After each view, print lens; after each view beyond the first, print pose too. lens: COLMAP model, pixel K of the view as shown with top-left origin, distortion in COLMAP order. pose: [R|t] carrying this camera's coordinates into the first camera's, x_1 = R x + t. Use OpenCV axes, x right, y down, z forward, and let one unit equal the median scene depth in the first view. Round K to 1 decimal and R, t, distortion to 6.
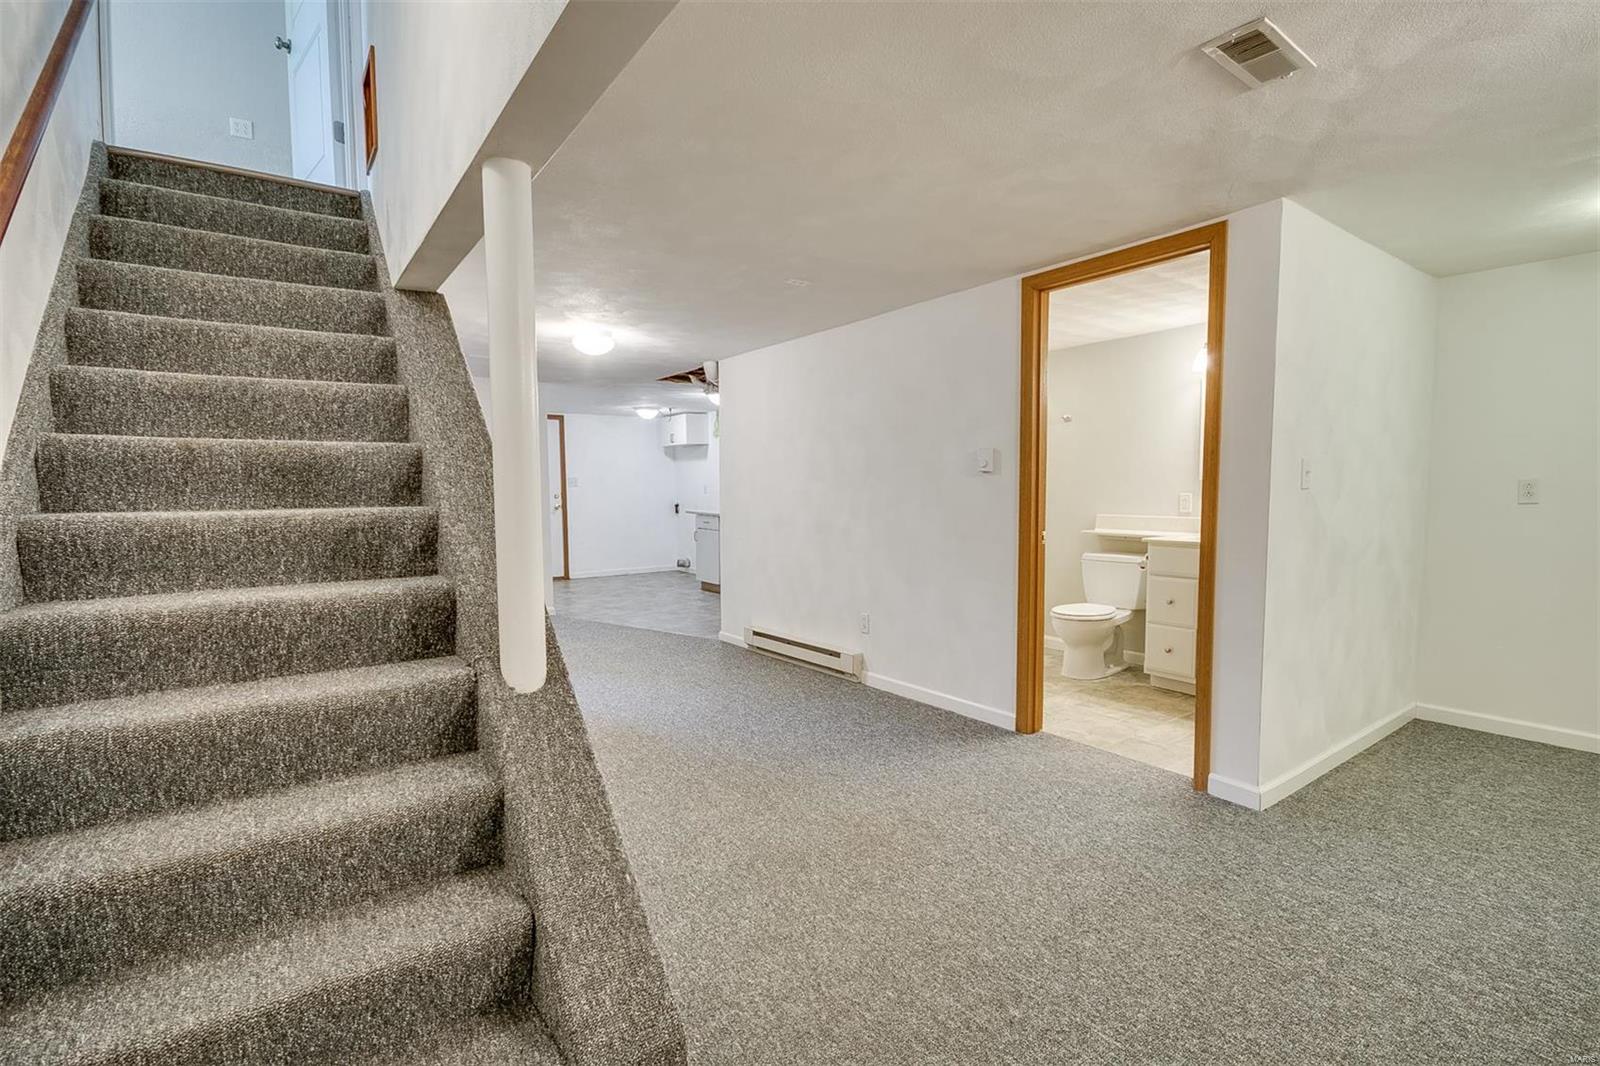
lens RADIAL K [[739.0, 0, 802.5], [0, 739.0, 548.5], [0, 0, 1]] dist [0.030247, -0.020780]
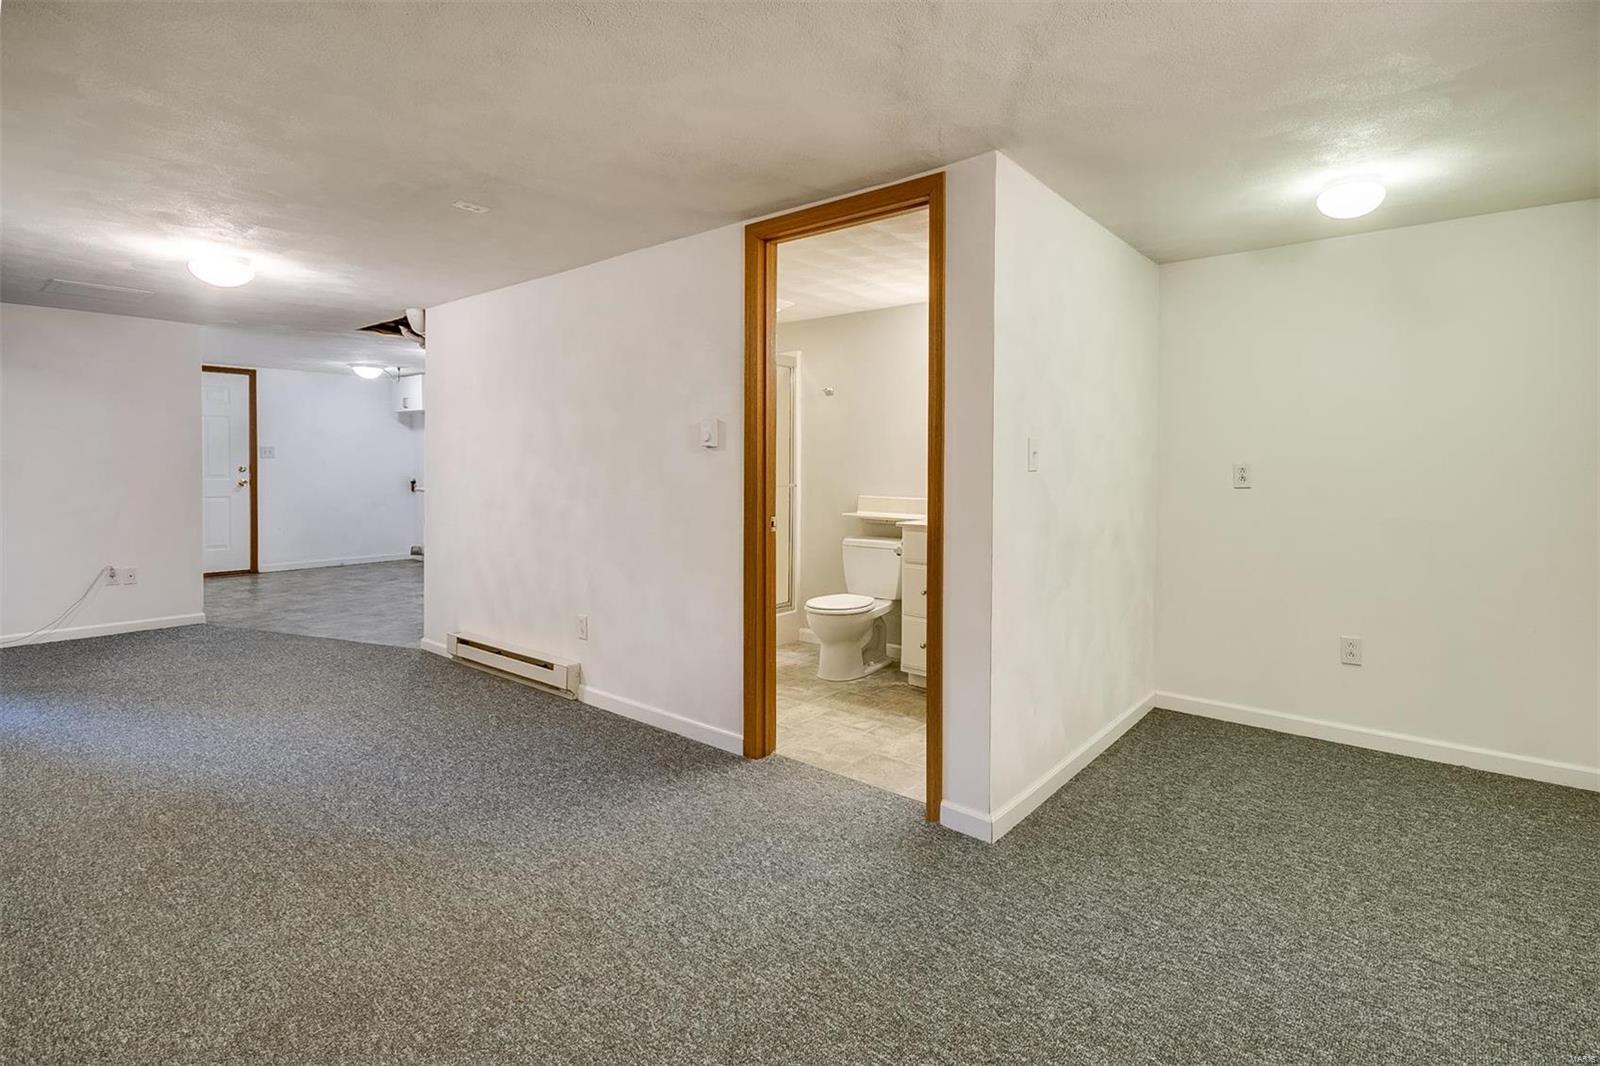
lens RADIAL K [[756.0, 0, 802.2], [0, 756.0, 479.7], [0, 0, 1]] dist [0.001217, 0.001258]
pose [[0.973470, 0.008514, 0.228656, 0.153816], [0.005702, 0.998094, -0.061441, -0.011782], [-0.228743, 0.061115, 0.971567, 0.137639]]
